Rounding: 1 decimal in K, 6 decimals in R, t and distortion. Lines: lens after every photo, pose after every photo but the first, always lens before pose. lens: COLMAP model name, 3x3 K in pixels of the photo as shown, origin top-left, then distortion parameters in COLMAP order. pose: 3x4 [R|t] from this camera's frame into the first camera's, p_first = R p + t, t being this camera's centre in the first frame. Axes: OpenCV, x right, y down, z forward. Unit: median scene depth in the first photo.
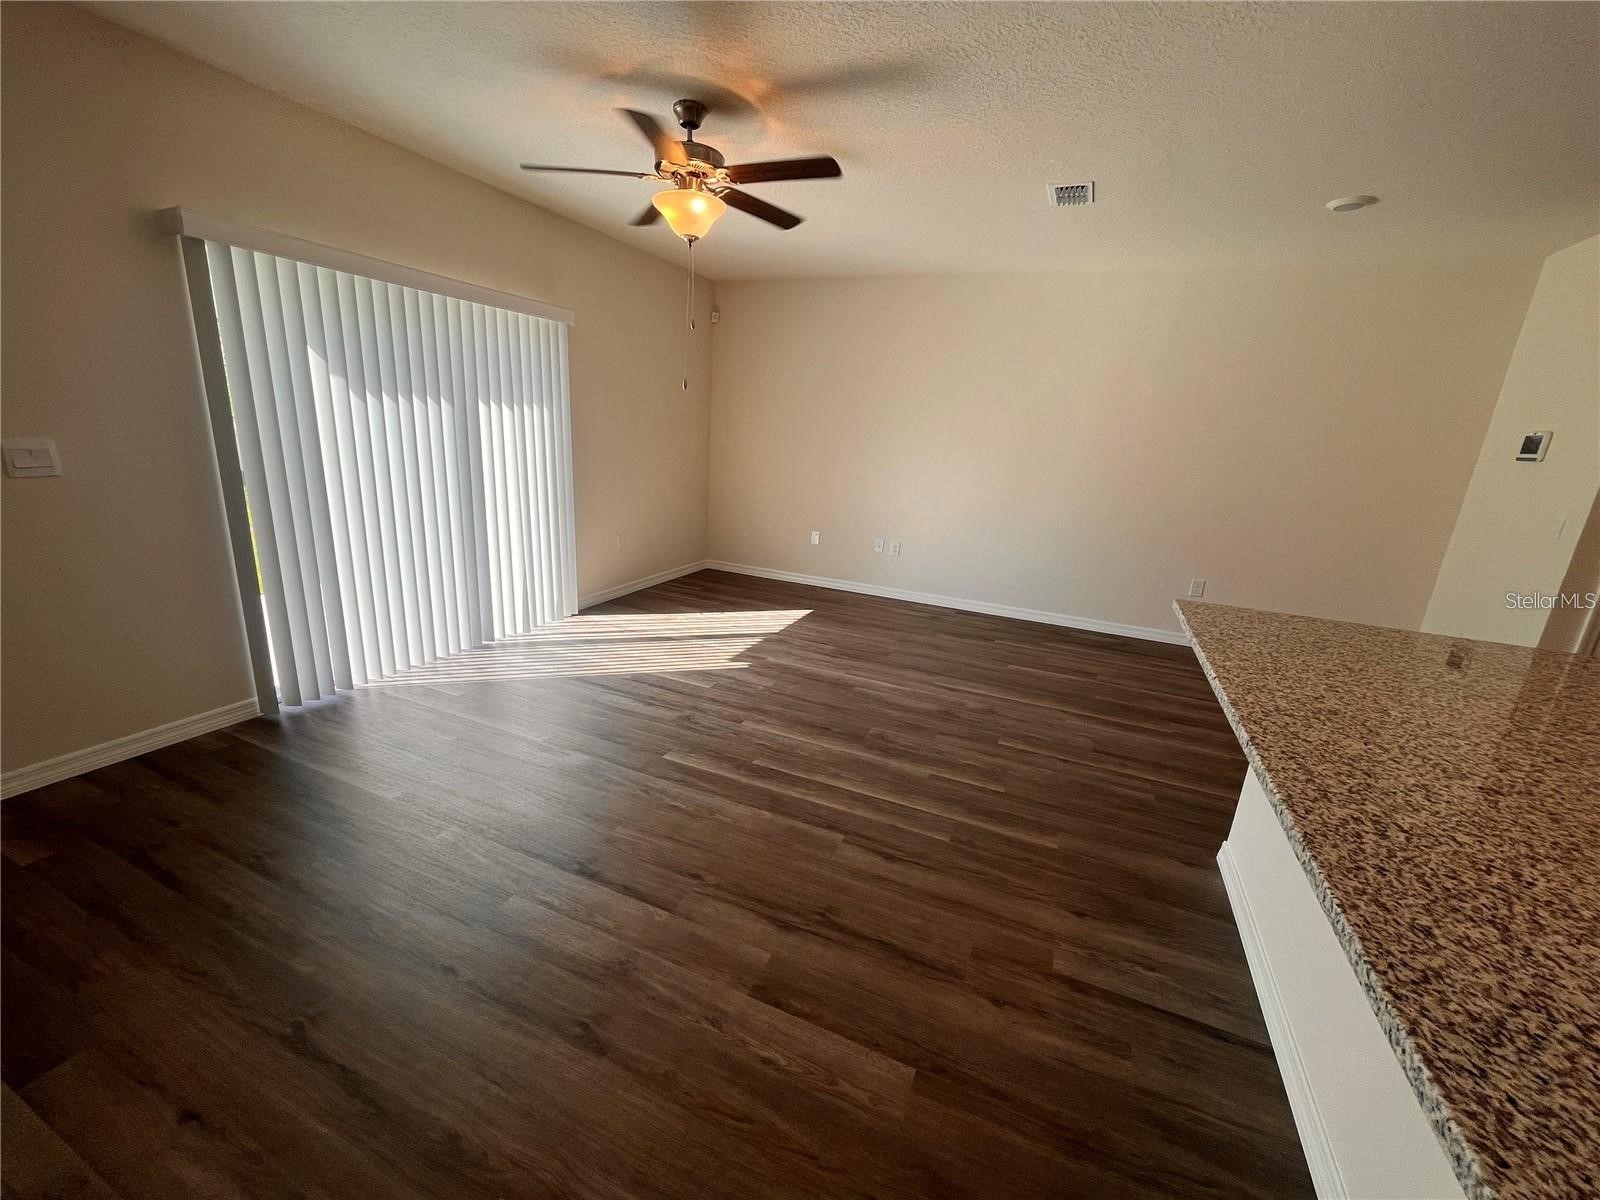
lens RADIAL K [[641.0, 0, 799.5], [0, 641.0, 606.1], [0, 0, 1]] dist [-0.002133, -0.000225]
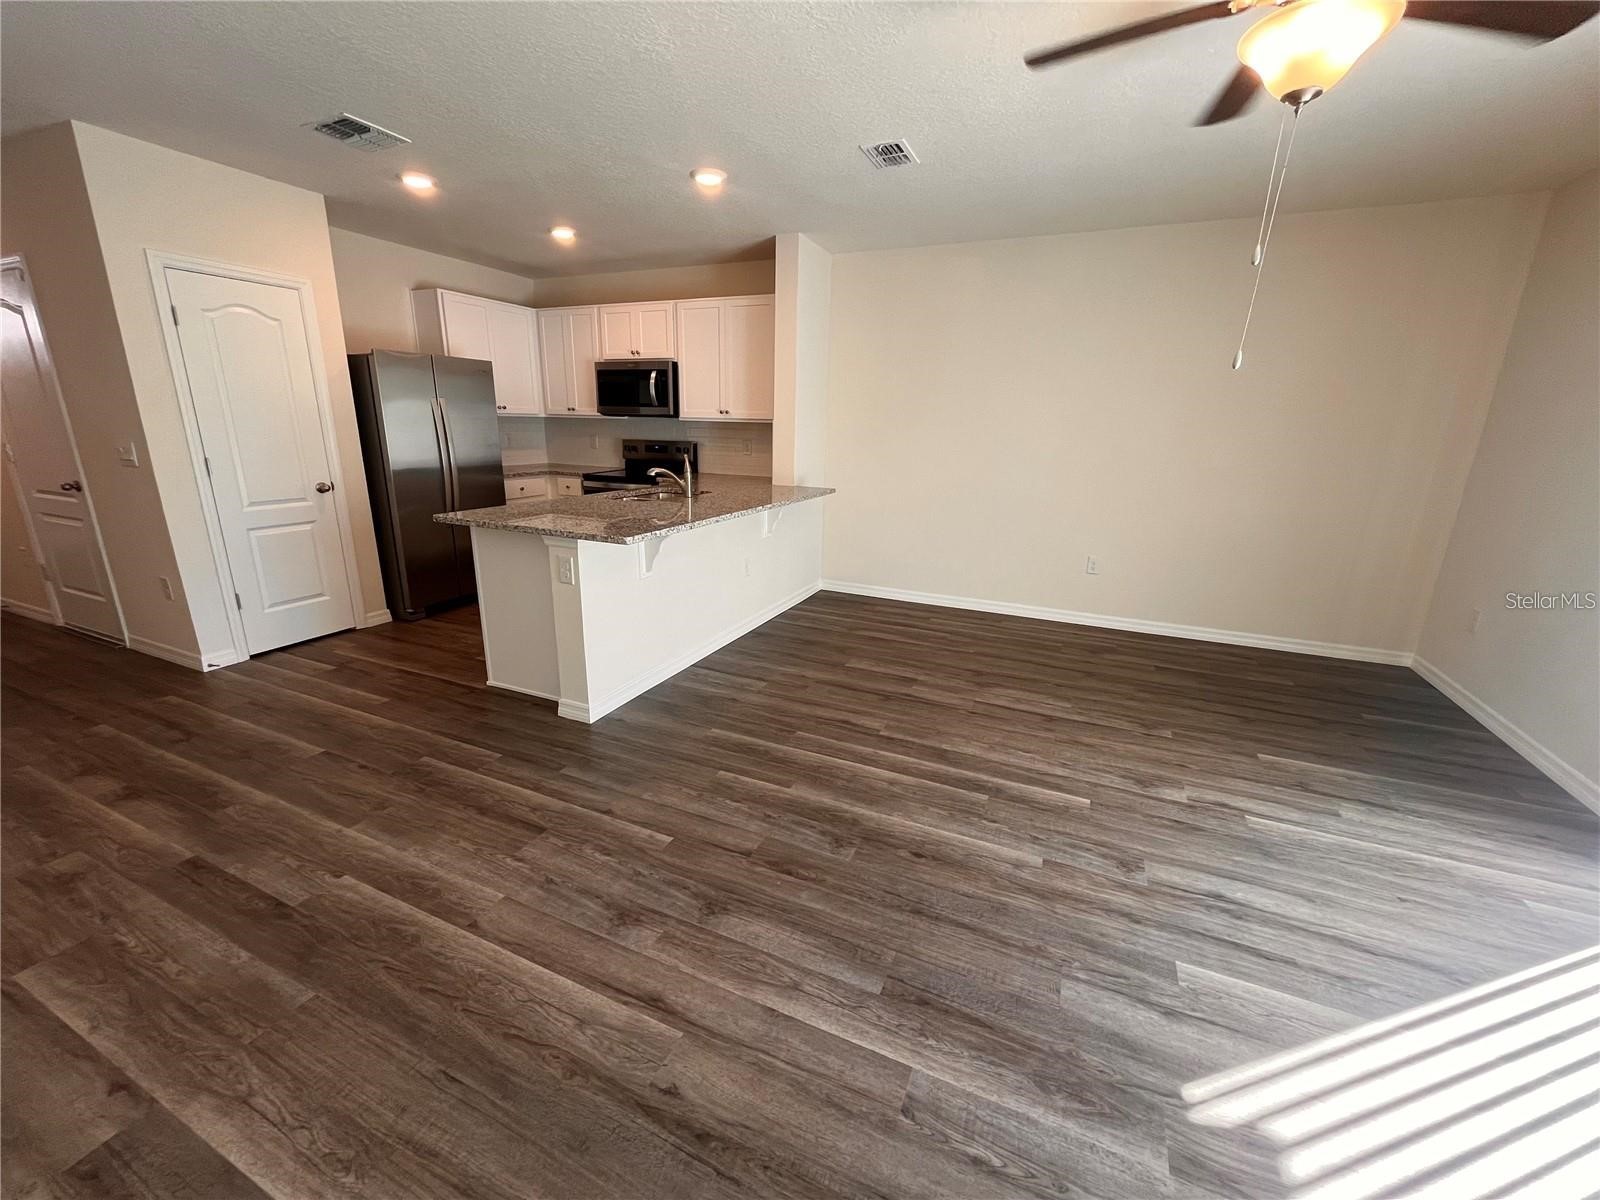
lens RADIAL K [[644.6, 0, 796.3], [0, 644.6, 603.0], [0, 0, 1]] dist [-0.003935, -0.000114]
pose [[-0.996685, -0.080211, -0.013604, 0.222669], [-0.075400, 0.847895, 0.524775, -0.427733], [-0.030558, 0.524061, -0.851132, 1.597505]]
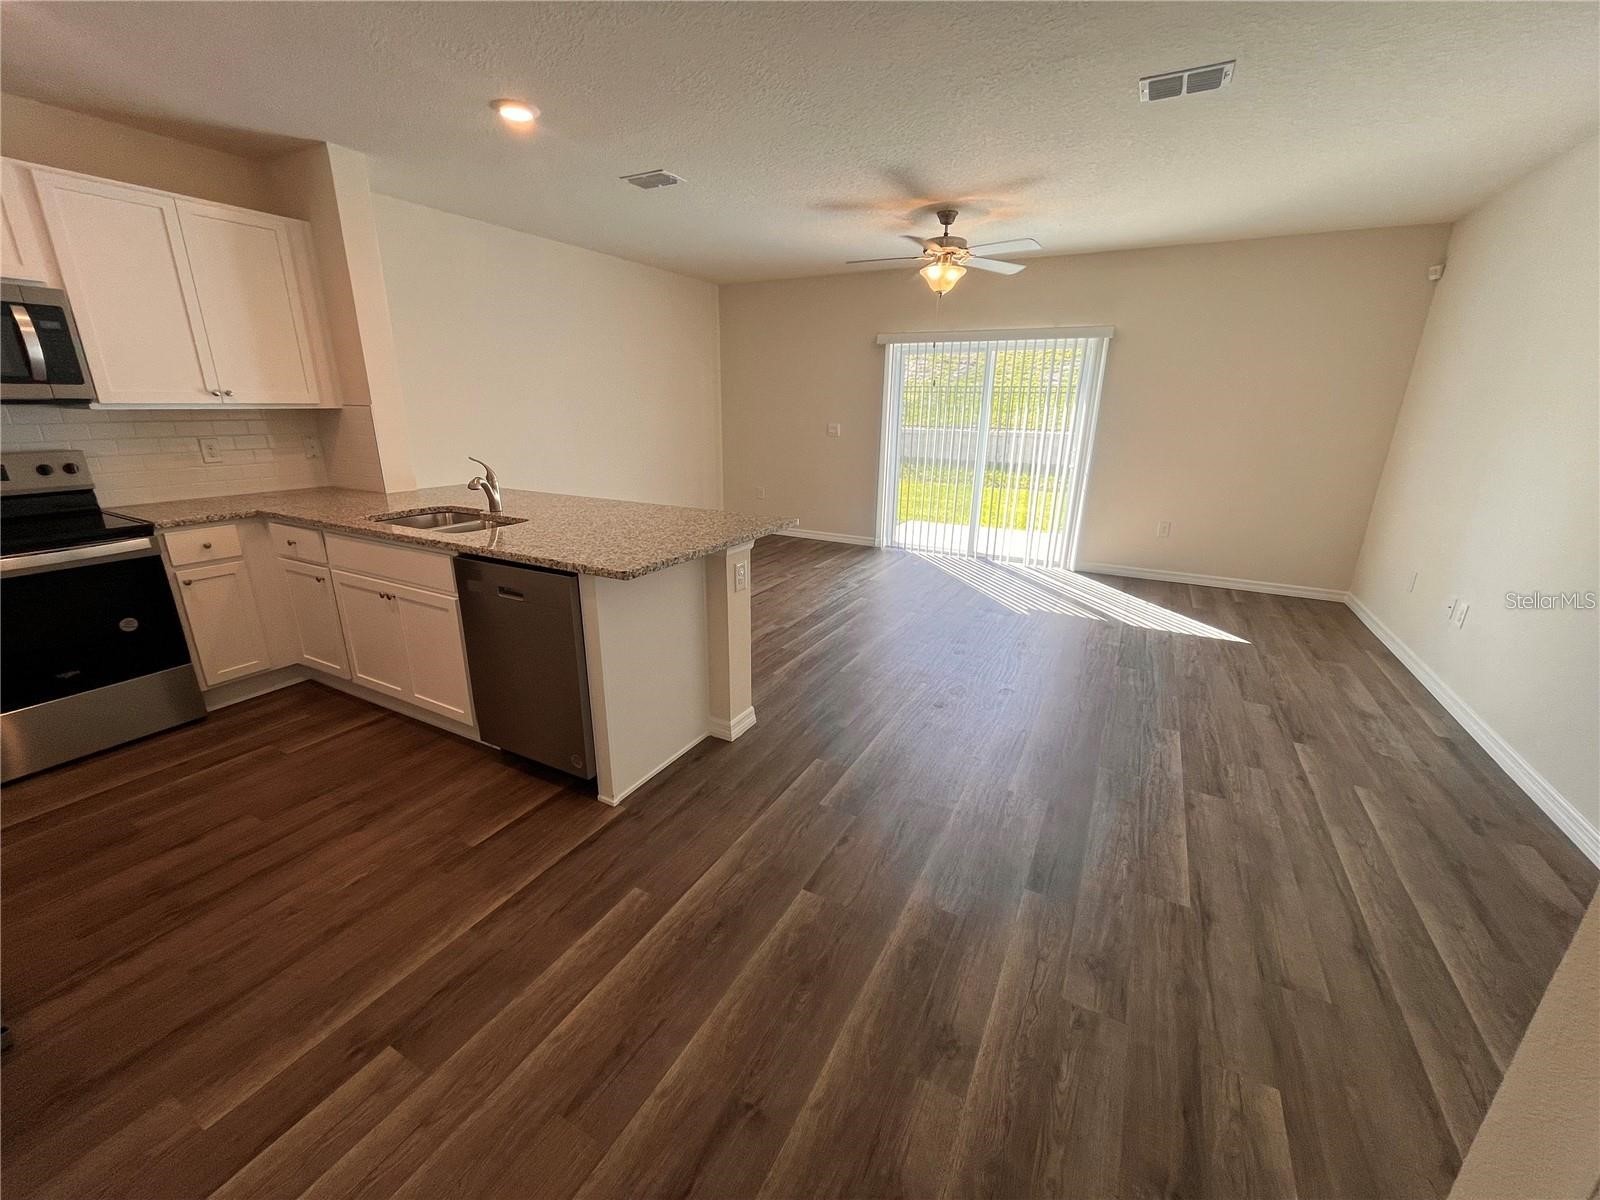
lens RADIAL K [[644.6, 0, 796.3], [0, 644.6, 603.0], [0, 0, 1]] dist [-0.003935, -0.000114]
pose [[-0.075963, 0.238766, -0.968102, 1.493639], [-0.287337, 0.924479, 0.250553, -0.141715], [0.954813, 0.297204, -0.001620, 0.818598]]
